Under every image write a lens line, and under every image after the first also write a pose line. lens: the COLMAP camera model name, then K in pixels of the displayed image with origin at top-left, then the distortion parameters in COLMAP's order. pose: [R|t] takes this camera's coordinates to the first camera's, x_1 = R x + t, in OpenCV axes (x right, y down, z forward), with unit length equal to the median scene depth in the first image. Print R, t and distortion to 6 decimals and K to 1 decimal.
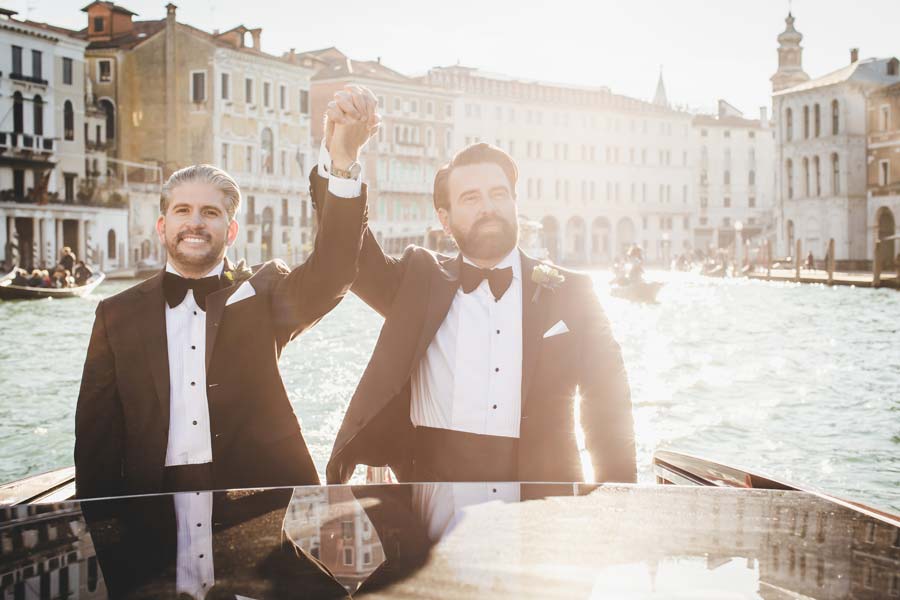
lens RADIAL K [[1322.3, 0, 449.5], [0, 1322.3, 299.0], [0, 0, 1]] dist [0.008243, 0.069070]
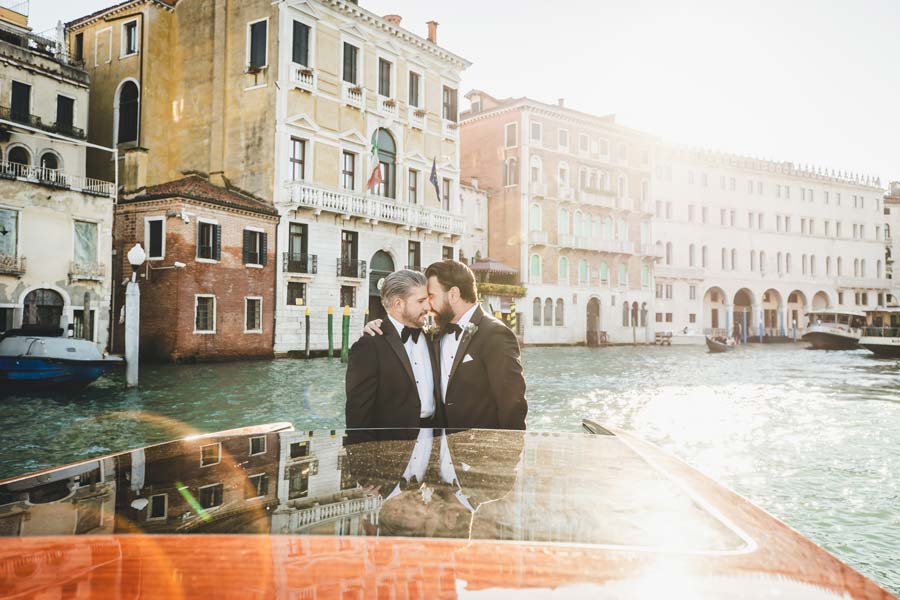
lens RADIAL K [[773.2, 0, 451.5], [0, 773.2, 330.6], [0, 0, 1]] dist [0.010711, 0.001811]
pose [[0.980883, 0.007760, -0.194444, -0.031235], [-0.013889, 0.999448, -0.030179, -0.019884], [0.194103, 0.032303, 0.980449, 0.632131]]
